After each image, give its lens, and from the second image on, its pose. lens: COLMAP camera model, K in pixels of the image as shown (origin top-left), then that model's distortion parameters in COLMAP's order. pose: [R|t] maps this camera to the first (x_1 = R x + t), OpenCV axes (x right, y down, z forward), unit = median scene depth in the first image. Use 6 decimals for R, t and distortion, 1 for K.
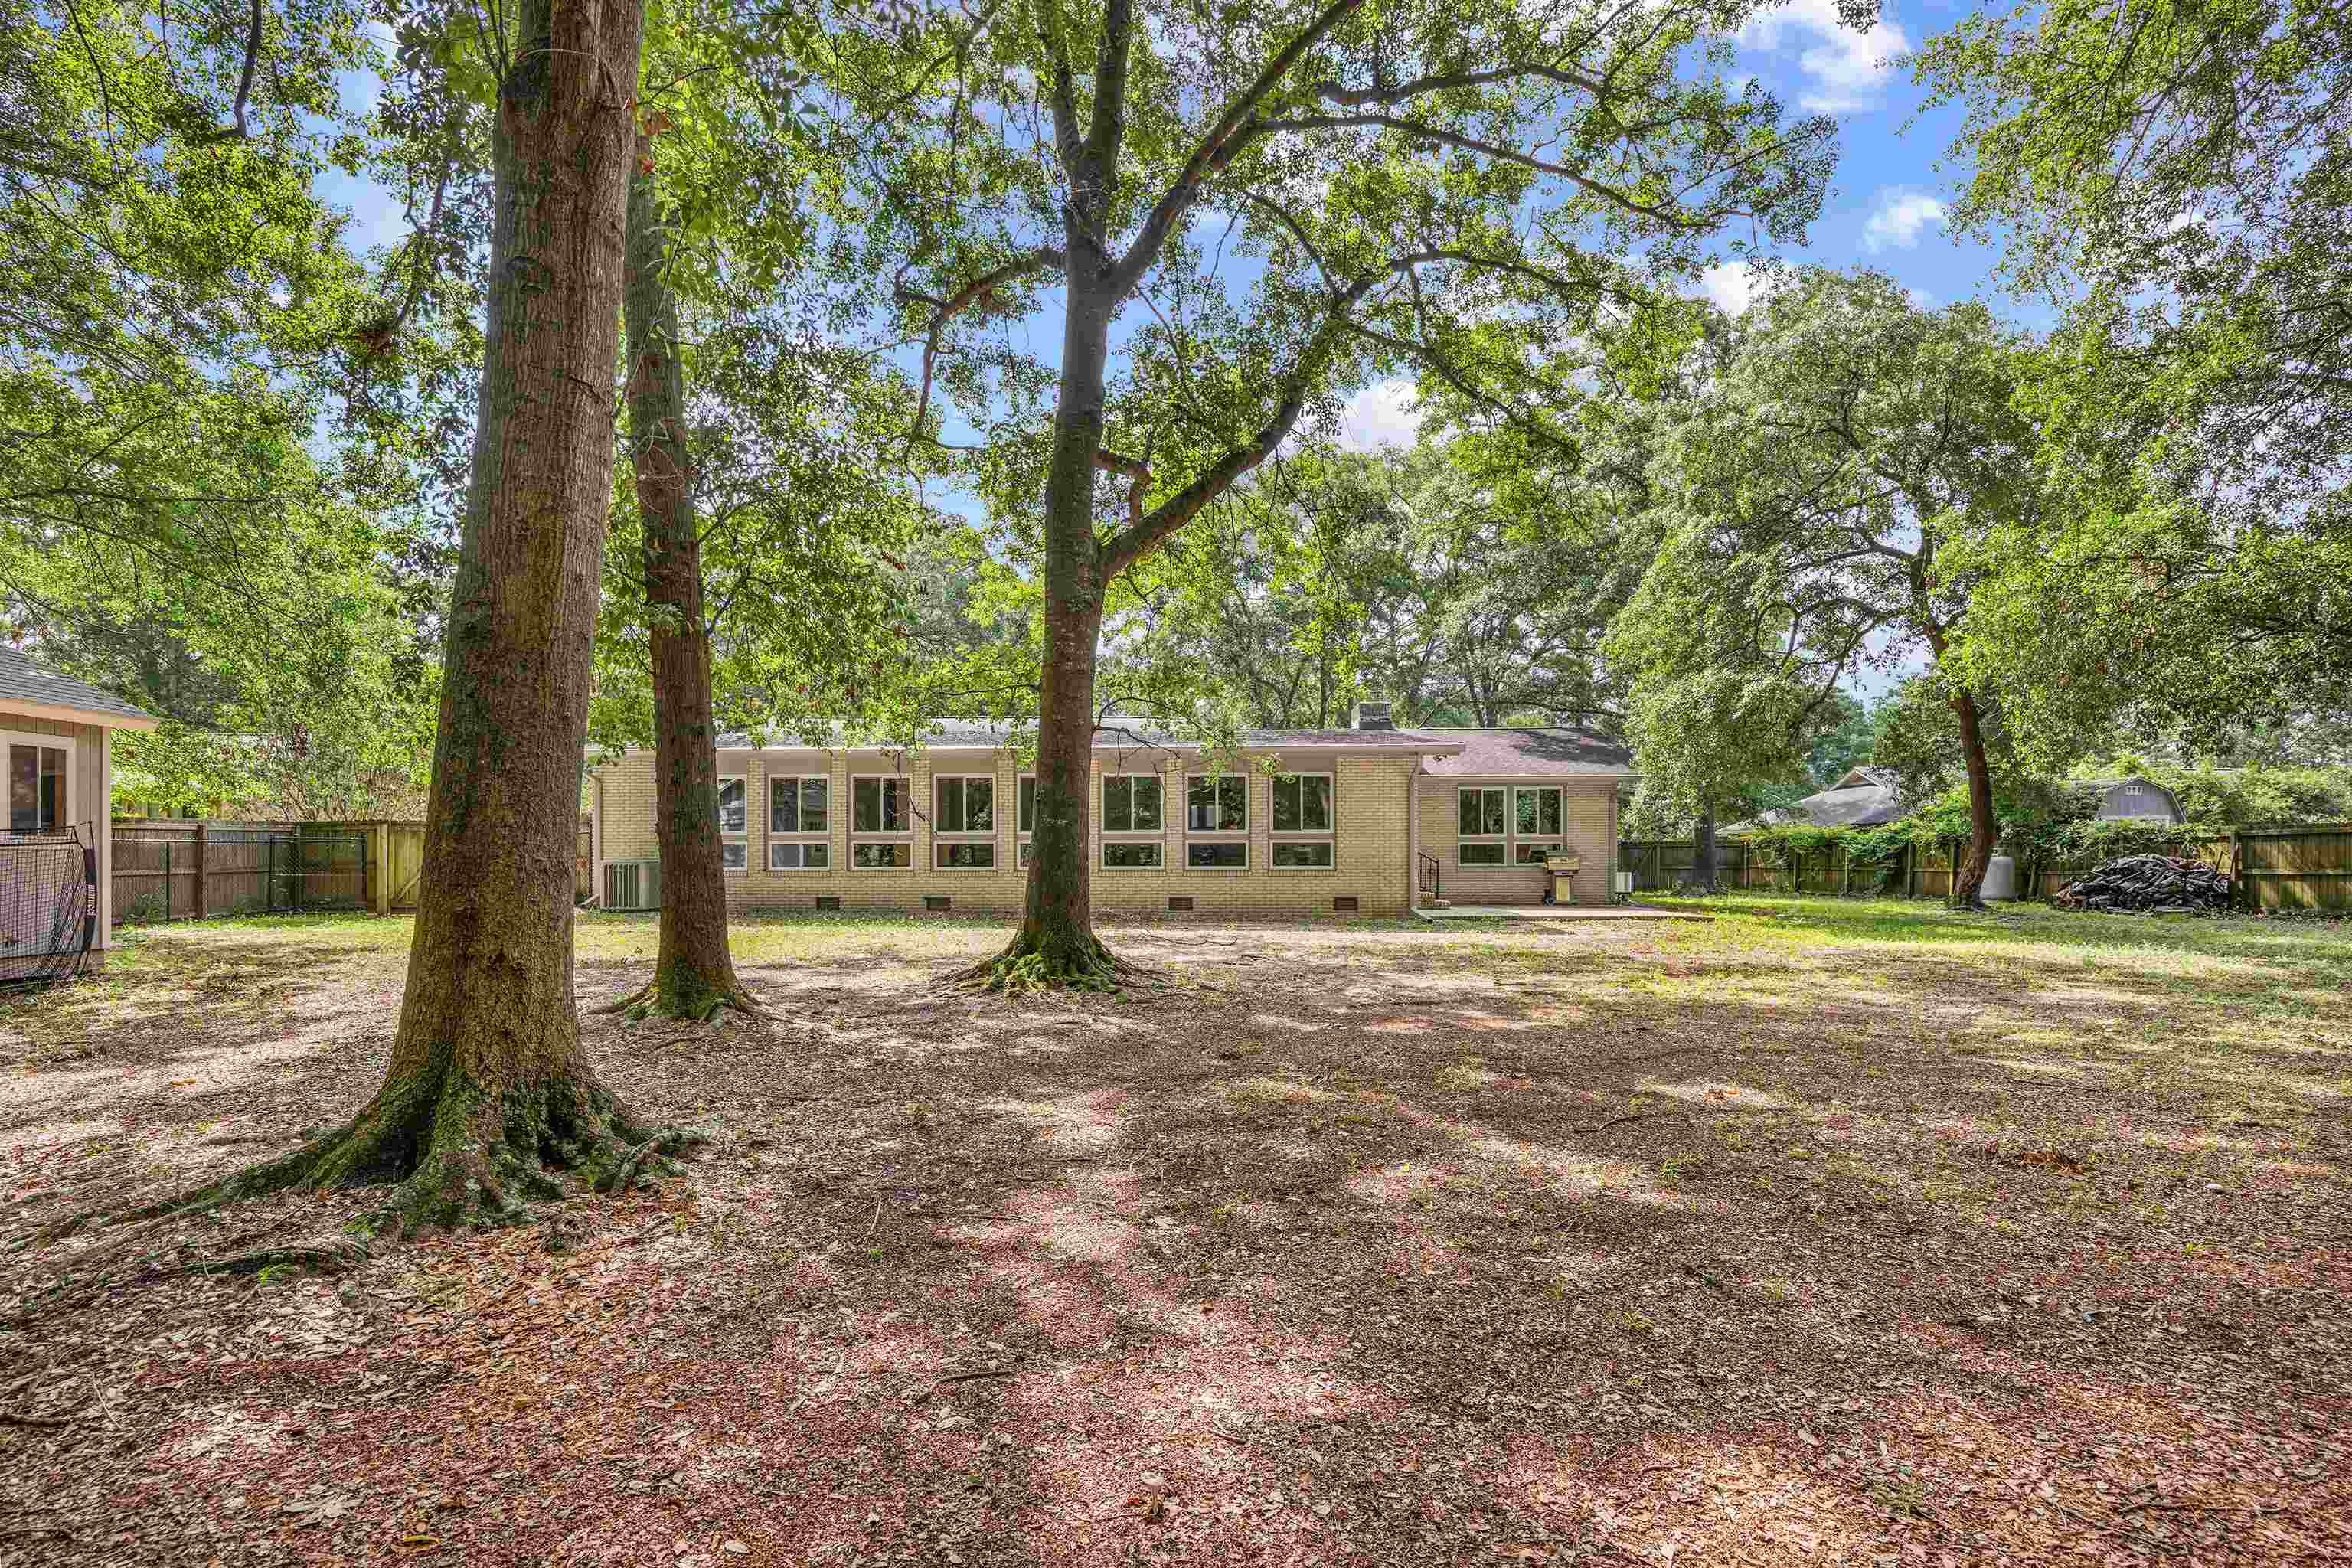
lens RADIAL K [[1129.1, 0, 1164.6], [0, 1129.1, 853.9], [0, 0, 1]] dist [-0.002205, -0.000079]
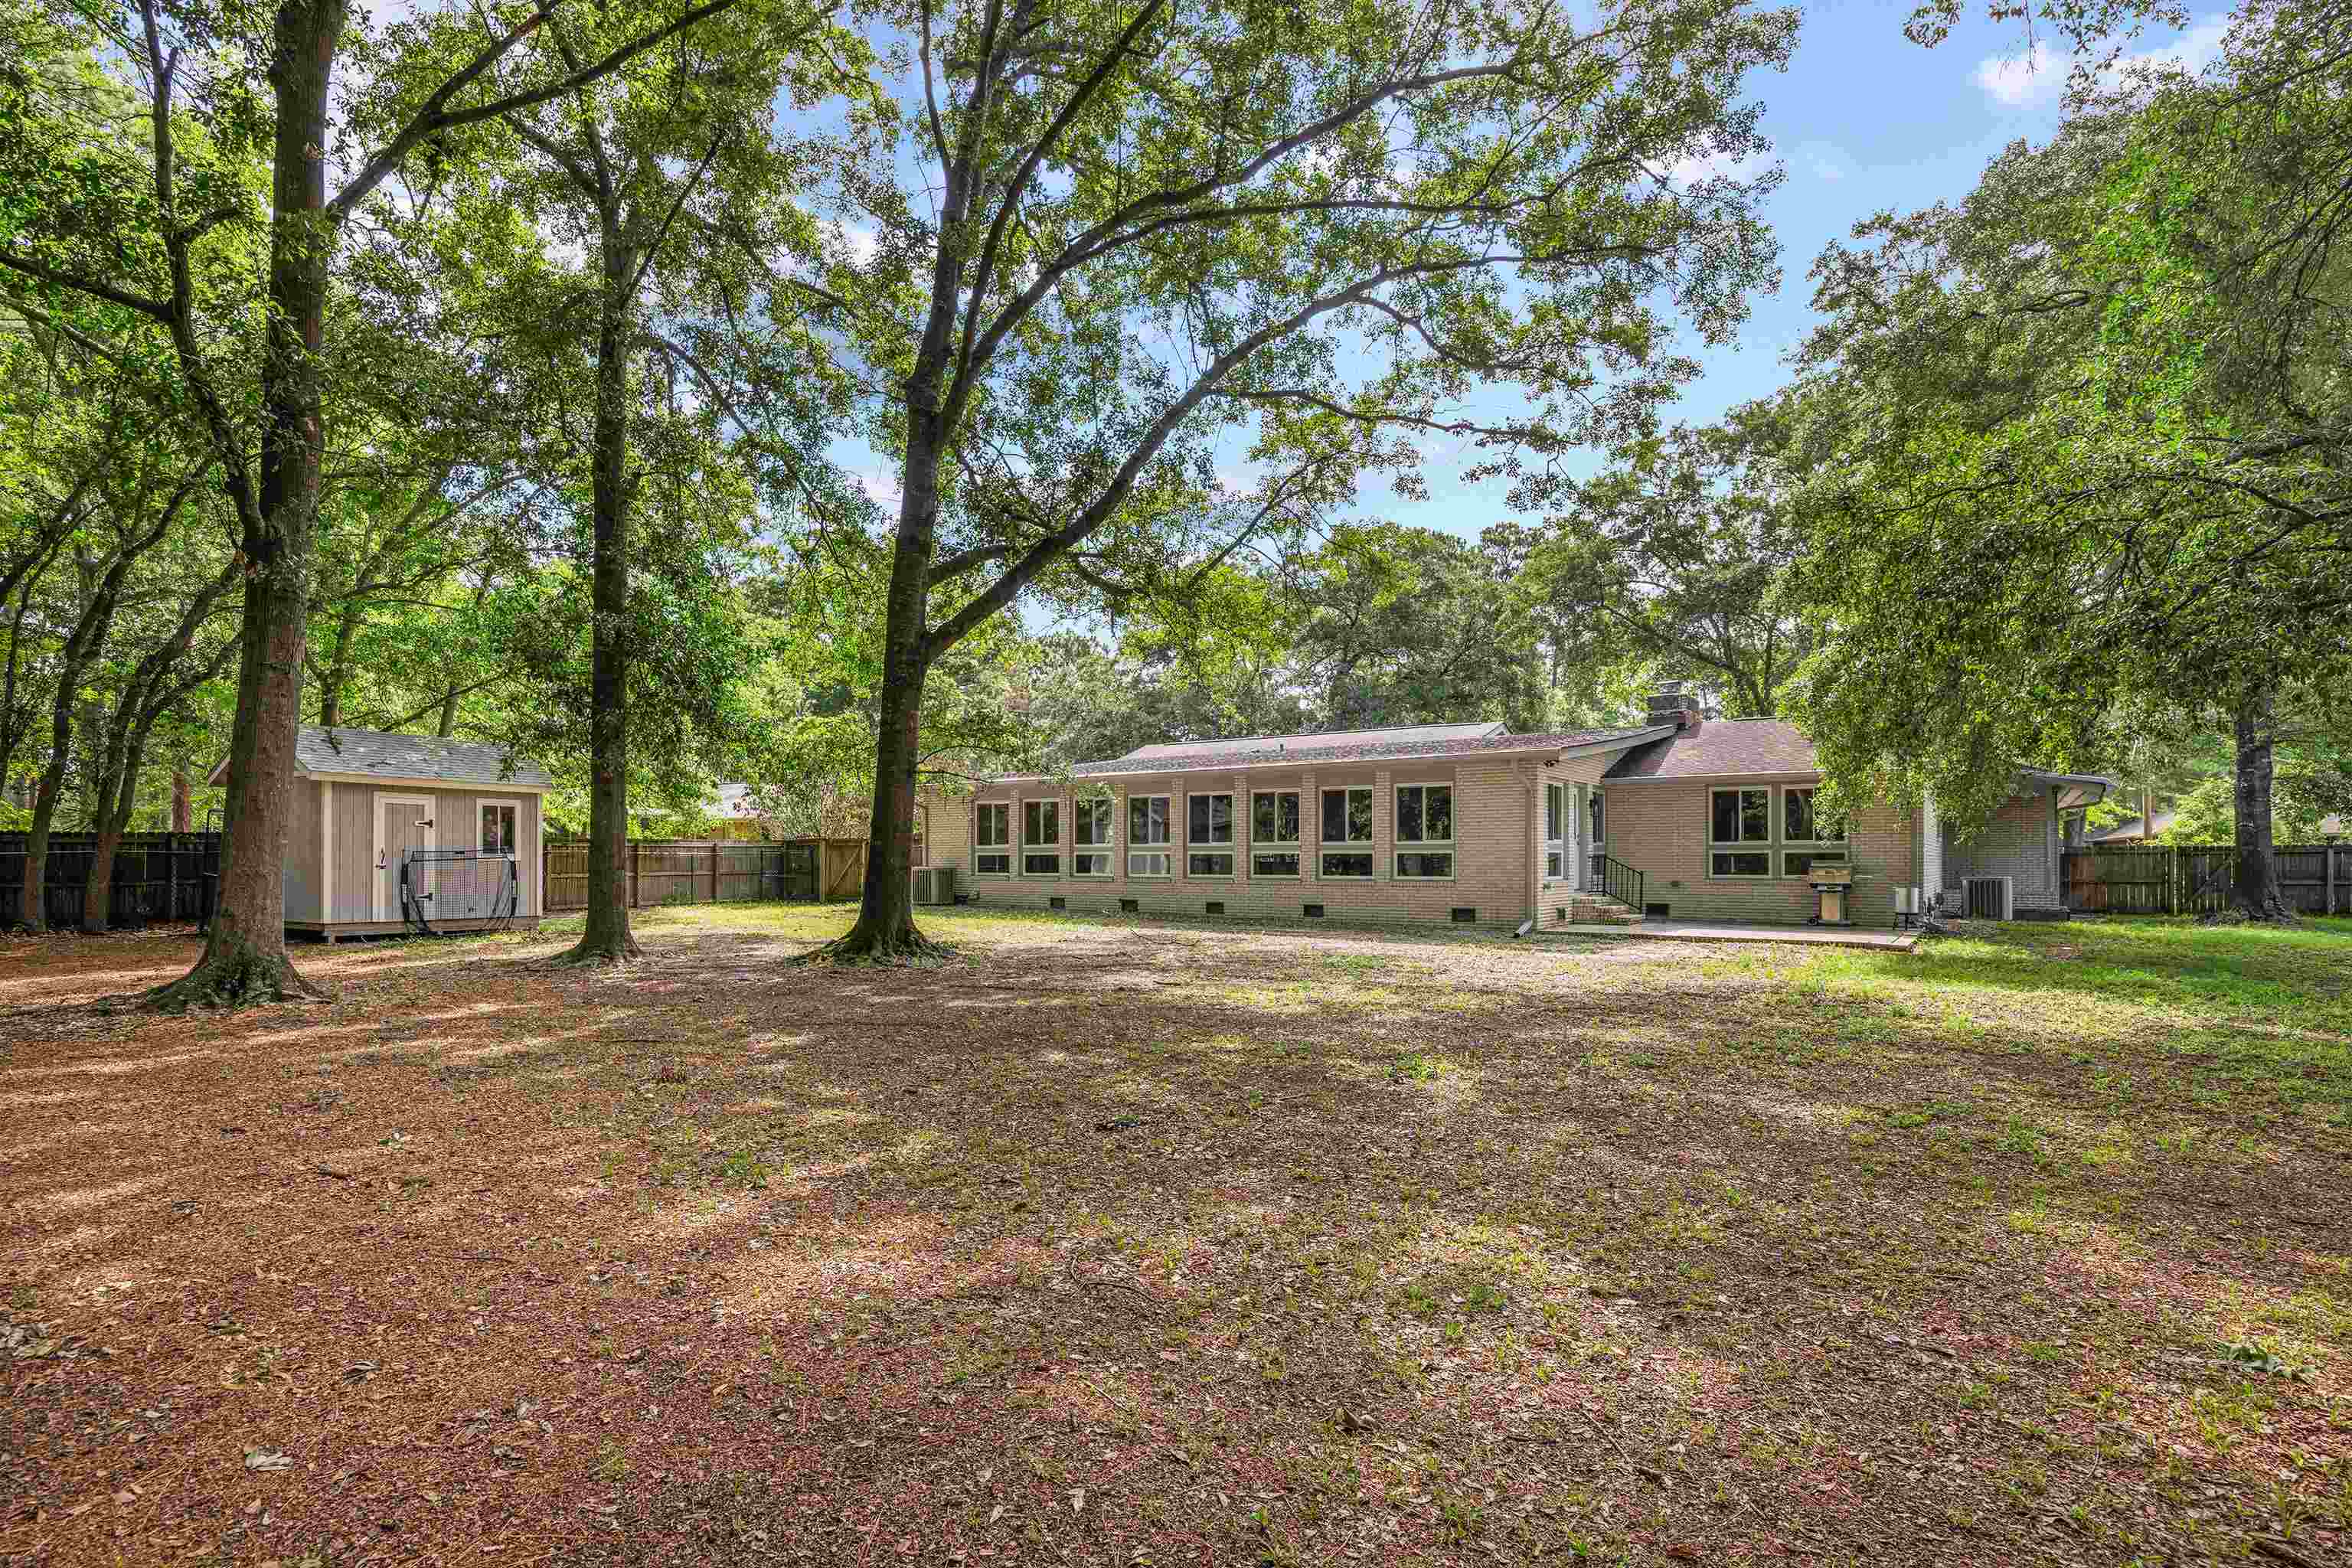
lens RADIAL K [[1129.1, 0, 1172.1], [0, 1129.1, 790.1], [0, 0, 1]] dist [-0.002205, -0.000079]
pose [[0.824641, -0.034731, -0.564590, 0.502204], [-0.000914, 0.998030, -0.062729, -0.002184], [0.565656, 0.052244, 0.822984, 0.051102]]
